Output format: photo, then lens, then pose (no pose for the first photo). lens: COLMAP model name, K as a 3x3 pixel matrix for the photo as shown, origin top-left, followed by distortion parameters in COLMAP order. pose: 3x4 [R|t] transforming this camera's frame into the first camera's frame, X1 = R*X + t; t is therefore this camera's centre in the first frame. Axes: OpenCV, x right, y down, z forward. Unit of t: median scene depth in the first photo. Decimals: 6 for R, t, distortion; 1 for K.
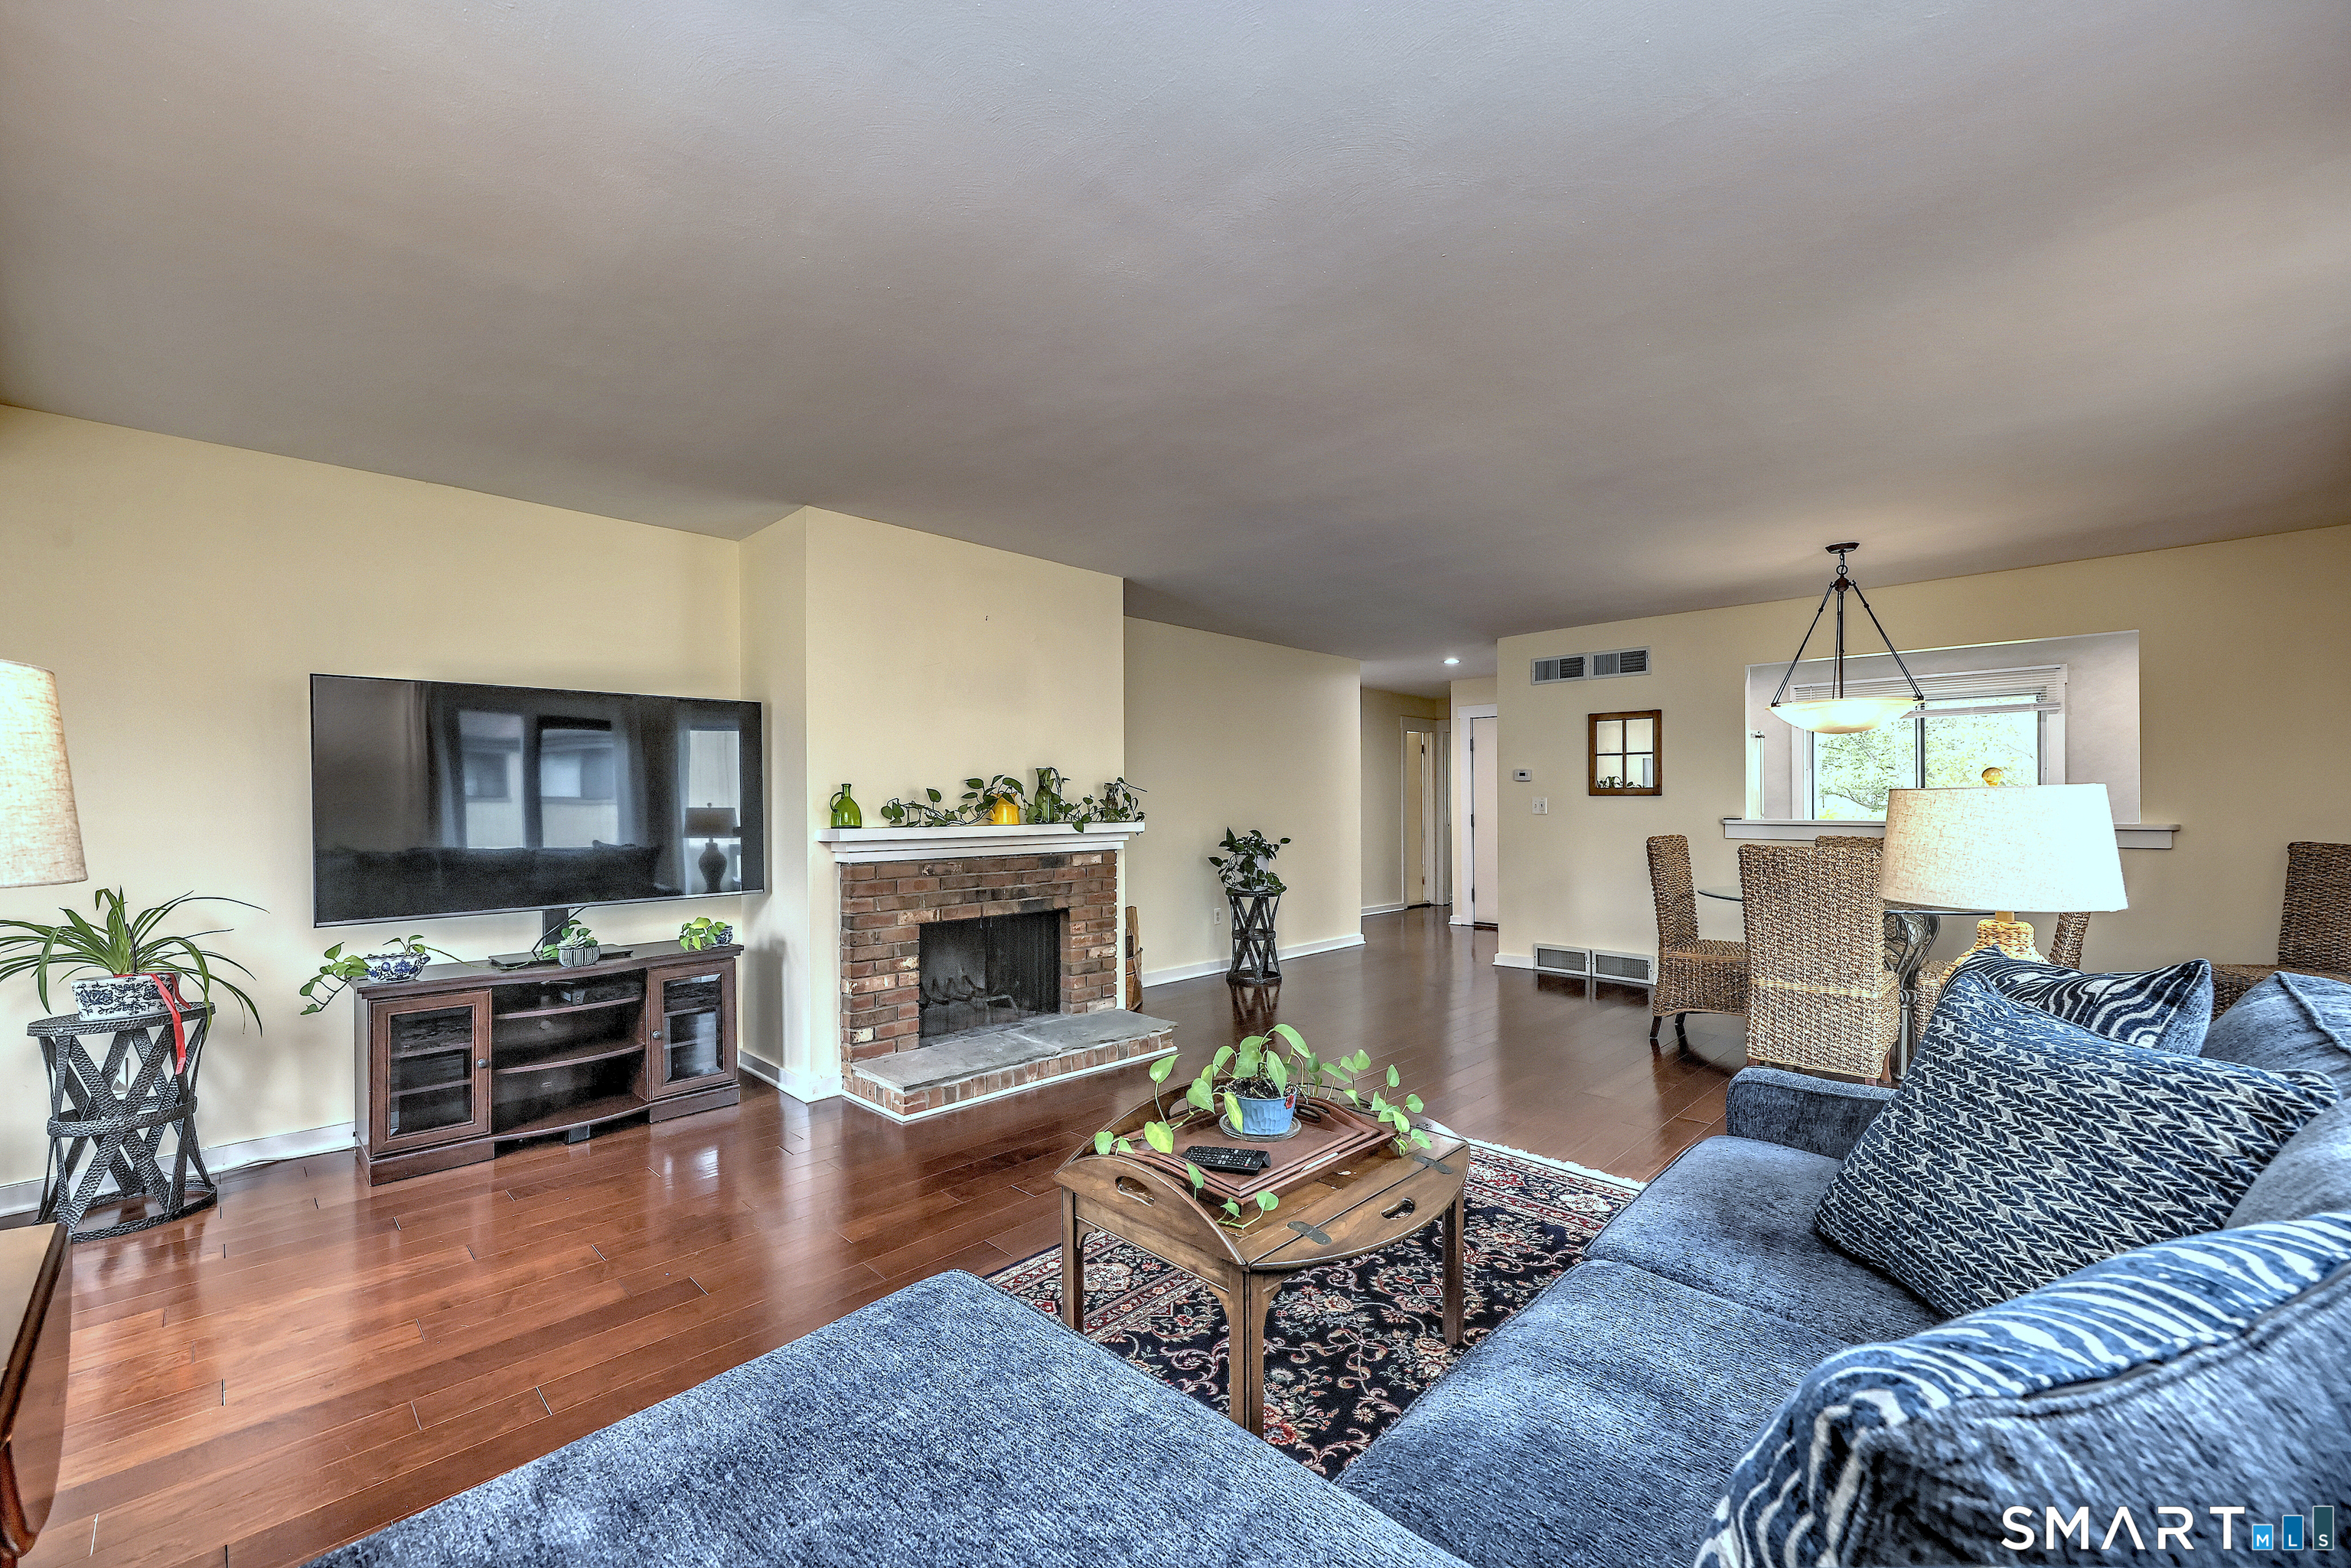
lens RADIAL K [[940.8, 0, 1154.7], [0, 940.8, 805.2], [0, 0, 1]] dist [0.002729, -0.000102]
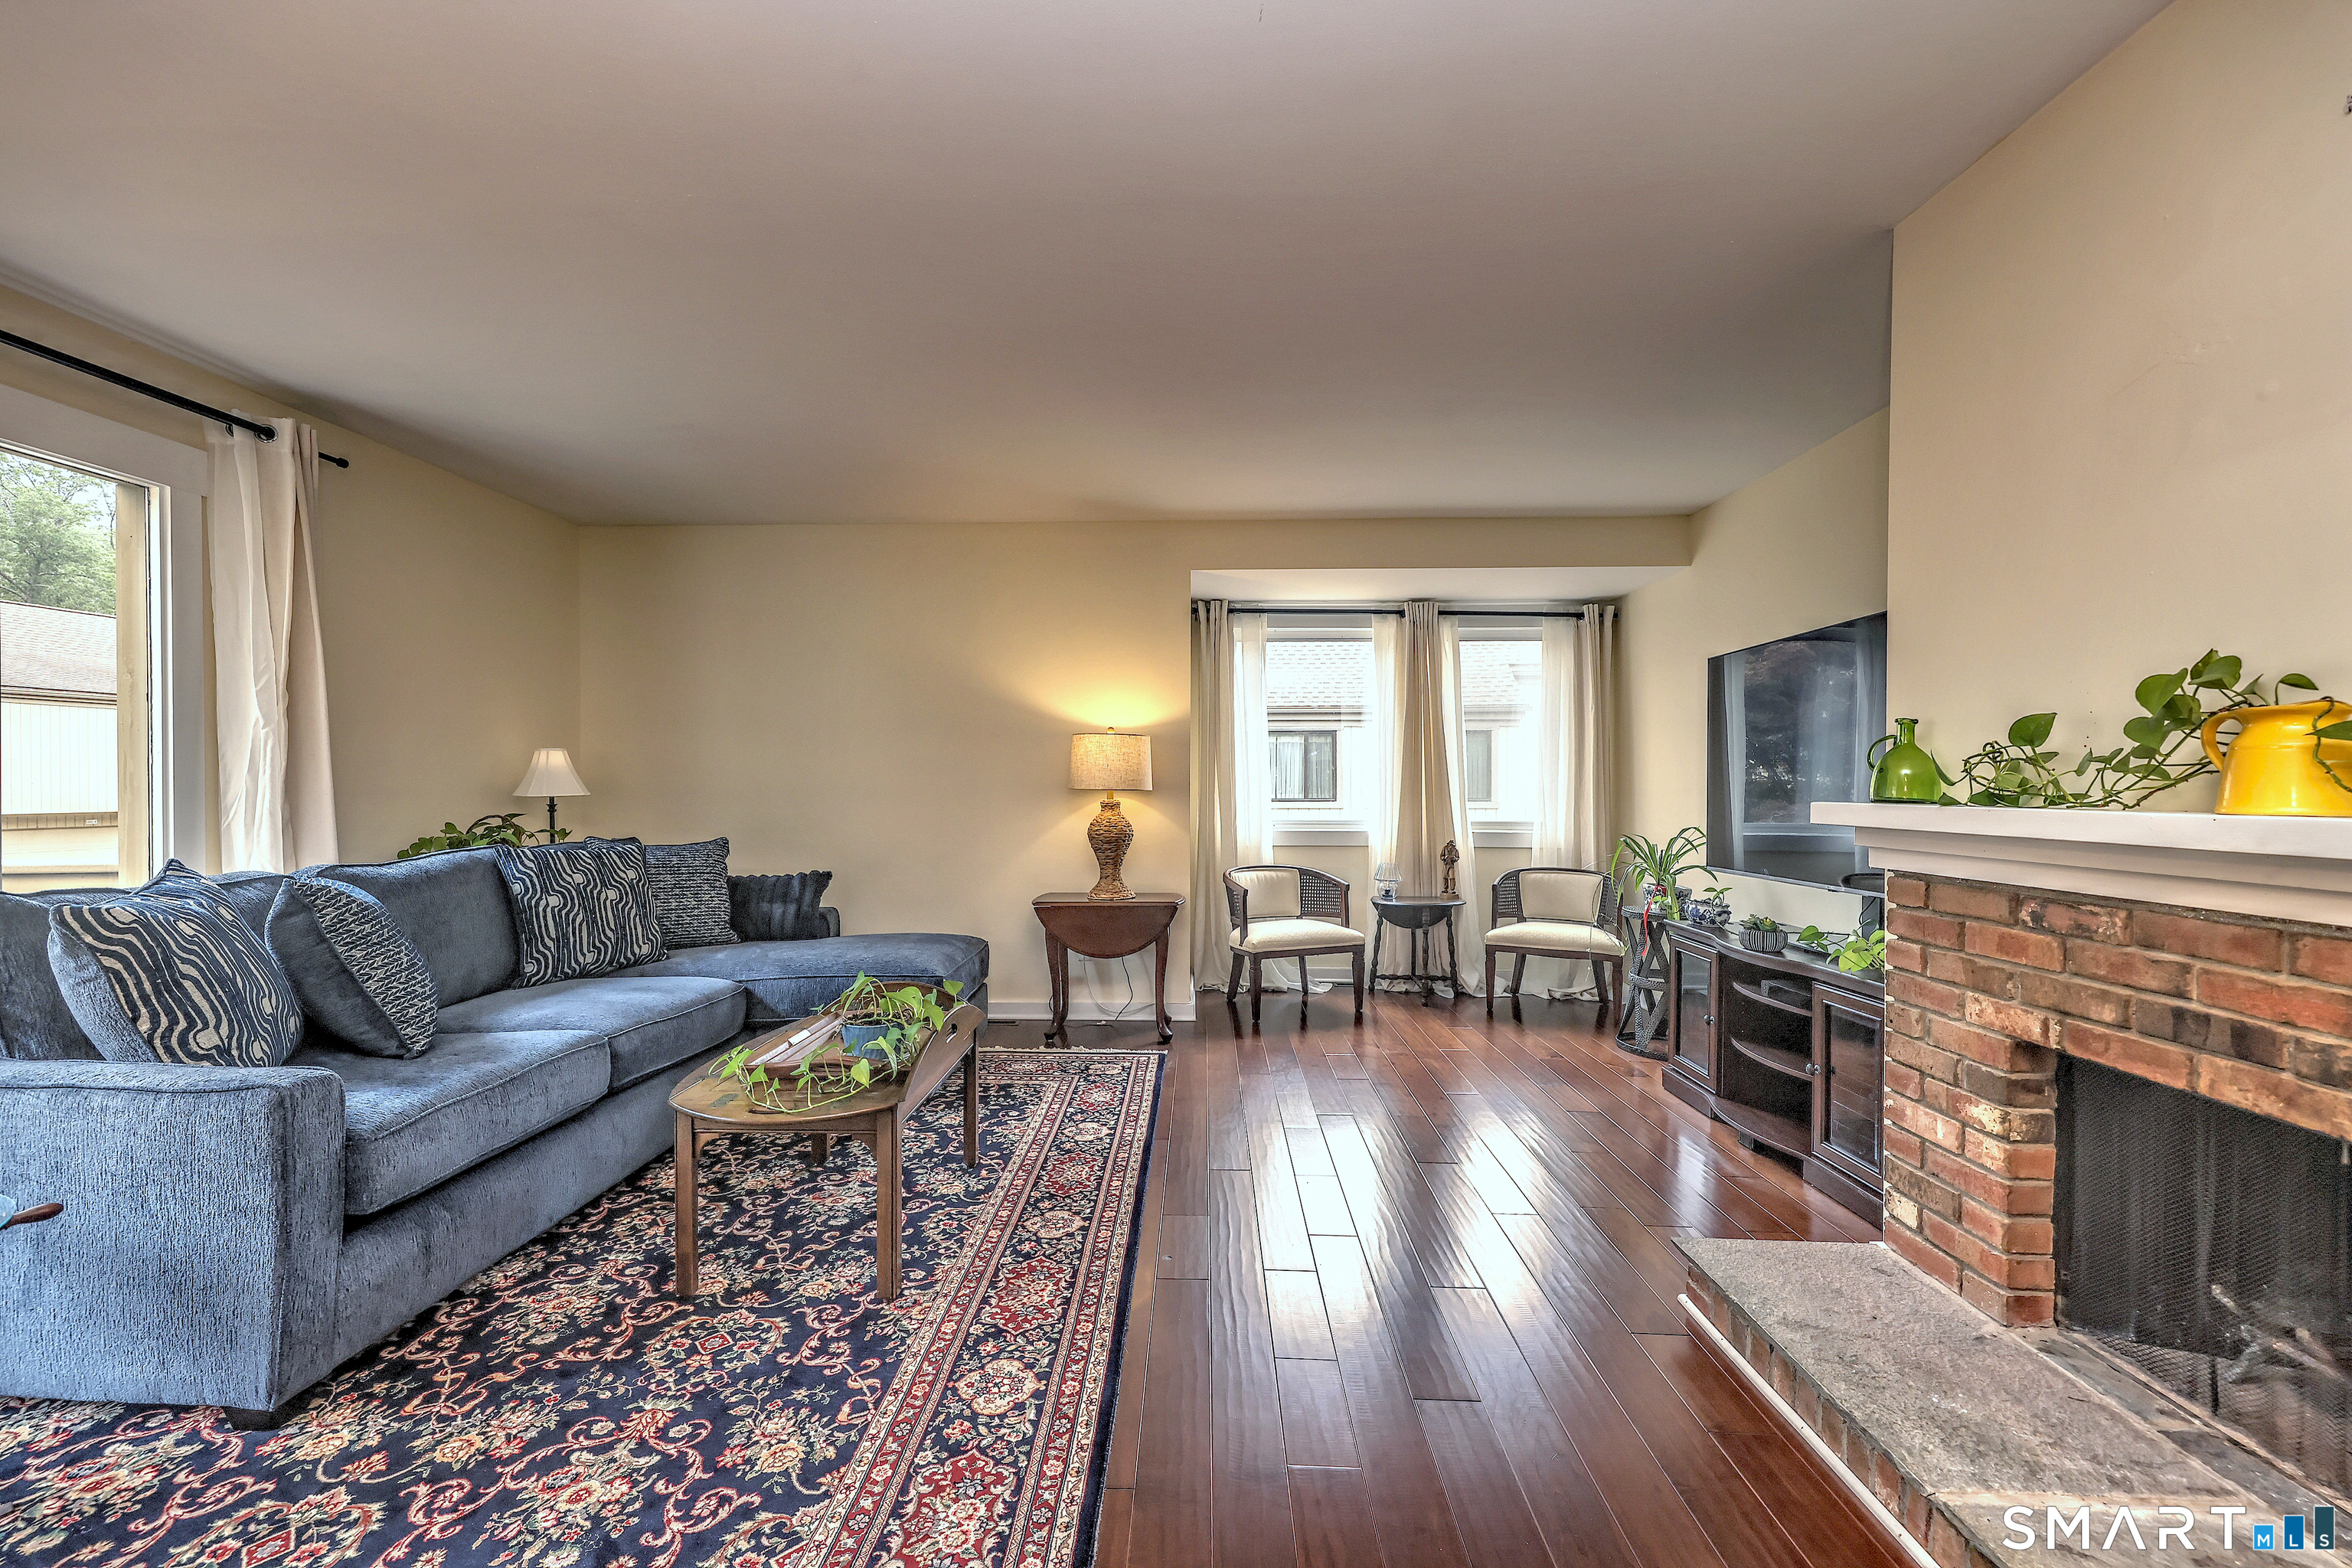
lens RADIAL K [[921.8, 0, 1167.7], [0, 921.8, 790.3], [0, 0, 1]] dist [0.012093, -0.005927]
pose [[-0.730240, 0.008767, -0.683134, 0.288553], [0.000029, 0.999918, 0.012801, 0.009484], [0.683190, 0.009328, -0.730181, 0.972826]]
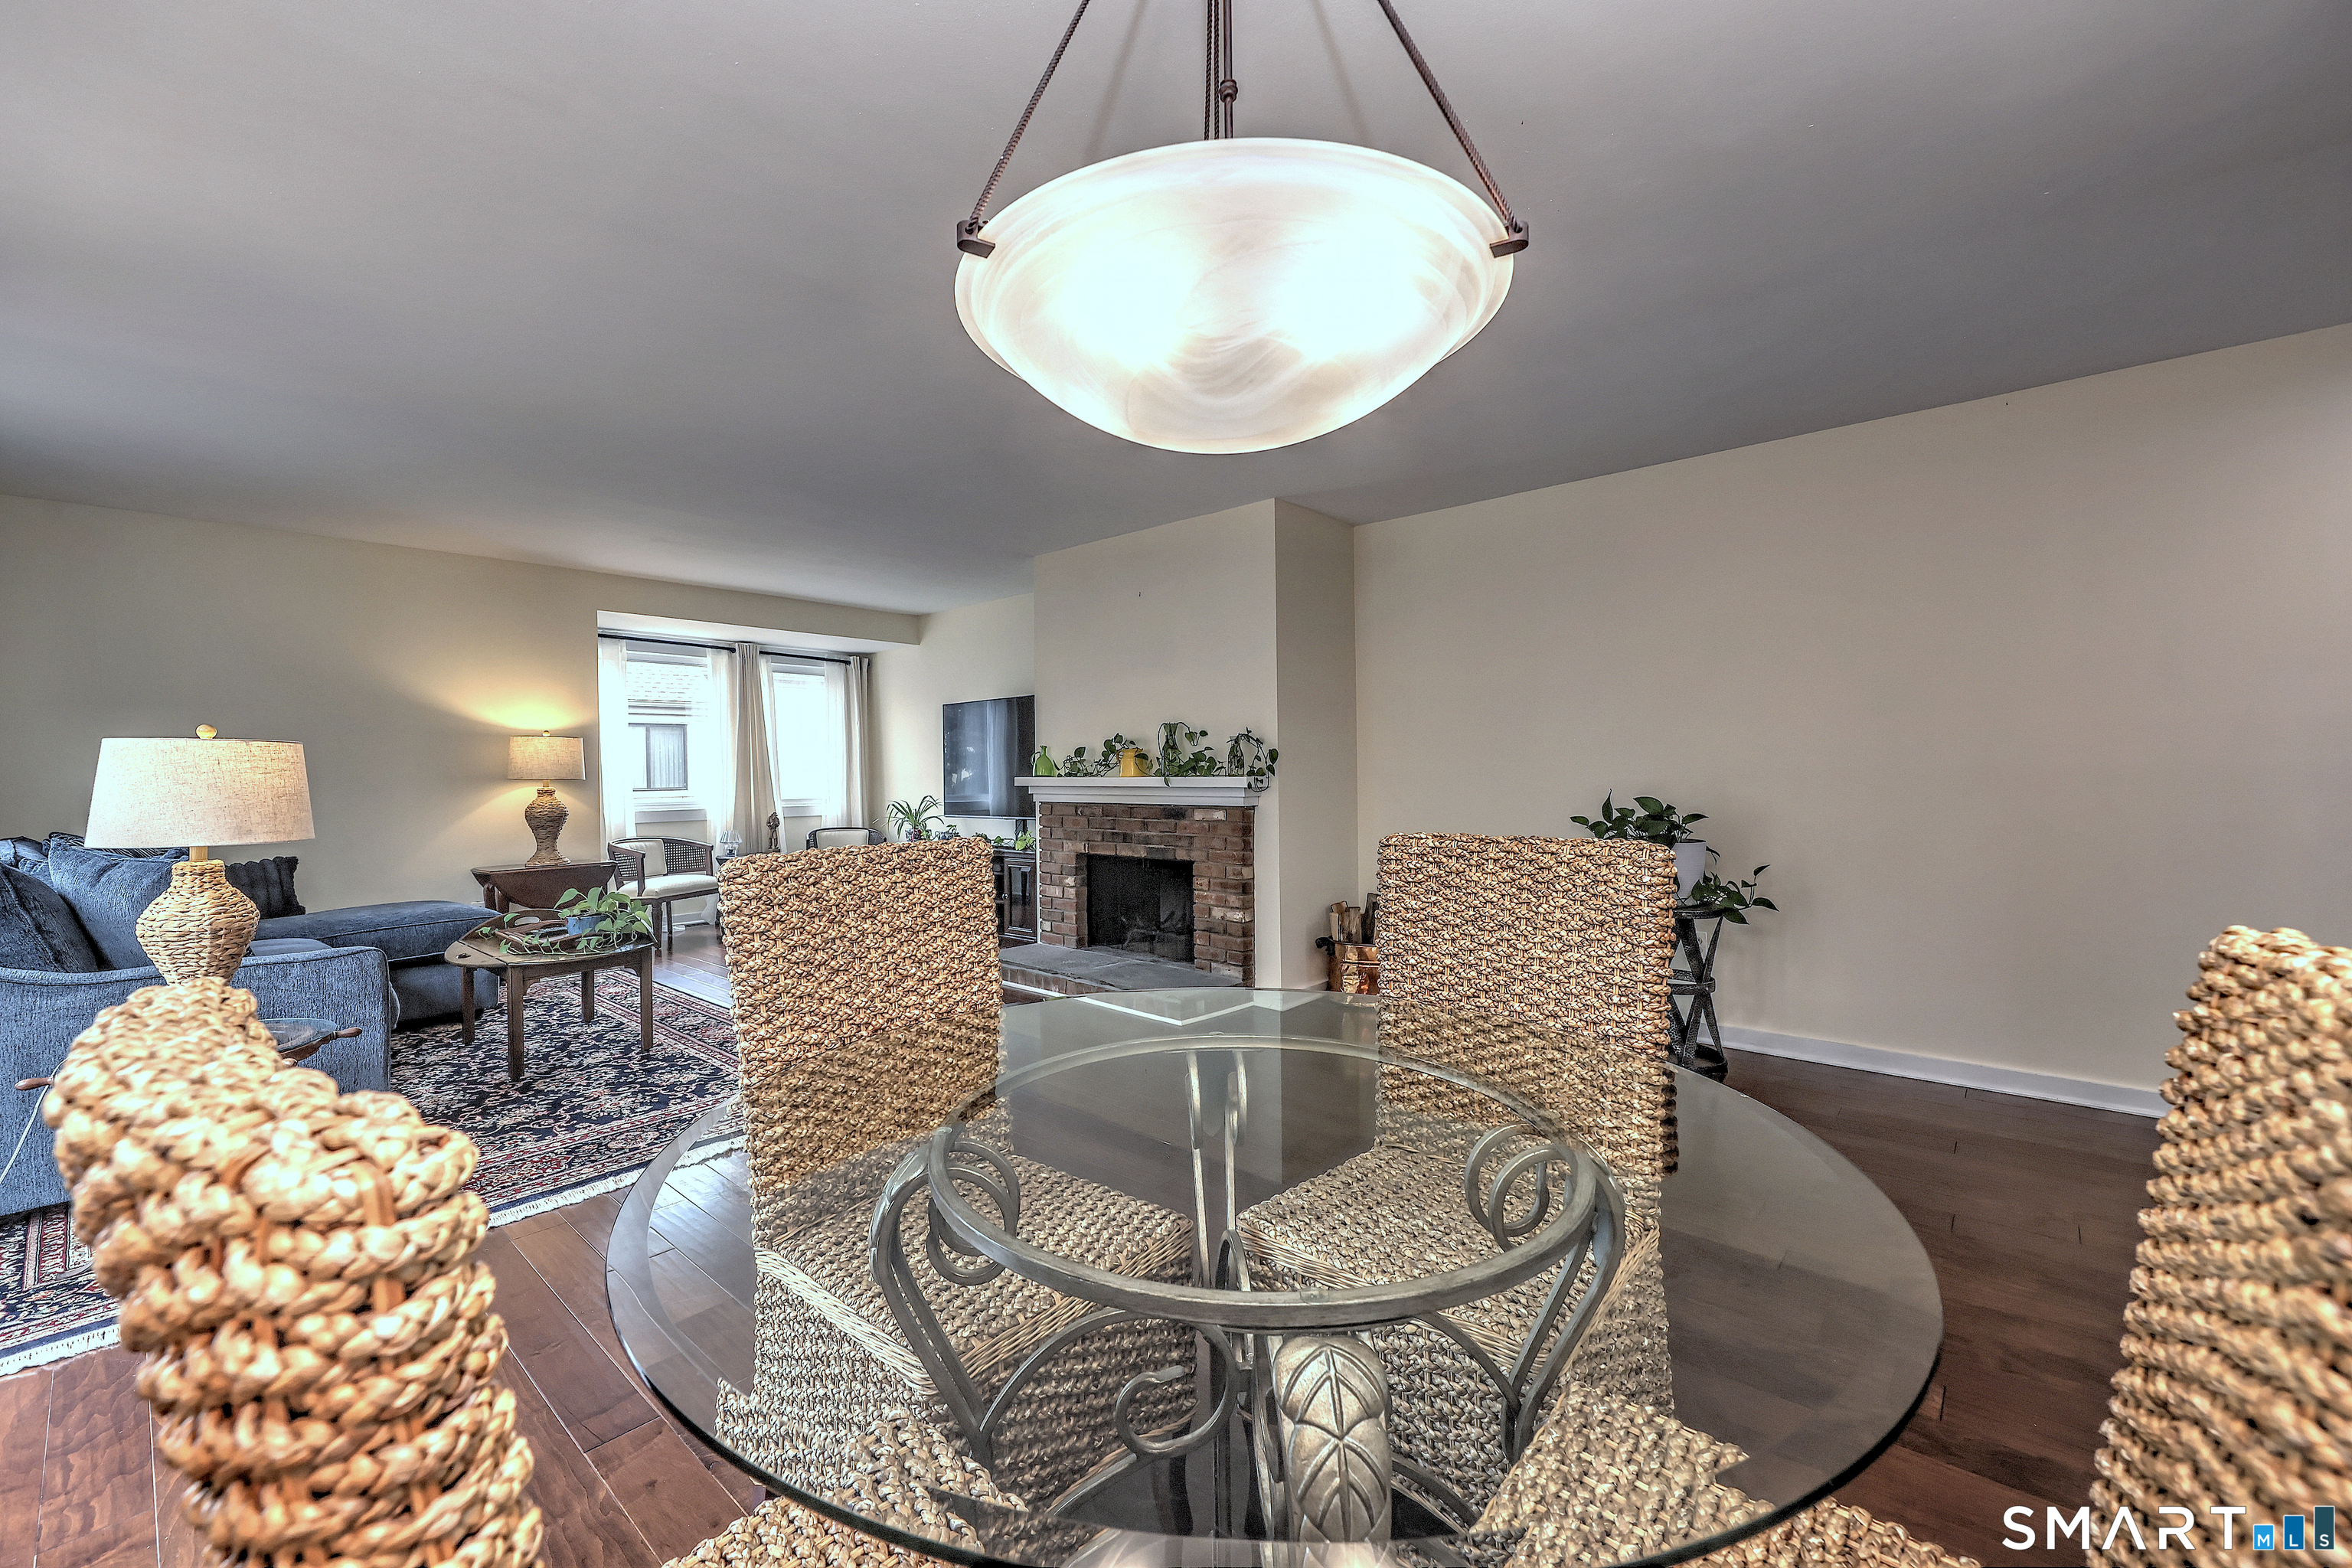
lens RADIAL K [[944.7, 0, 1149.5], [0, 944.7, 775.9], [0, 0, 1]] dist [0.013640, -0.006678]
pose [[0.047667, 0.010200, -0.998811, 0.972171], [0.006476, 0.999924, 0.010521, 0.007829], [0.998842, -0.006970, 0.047597, 0.968210]]
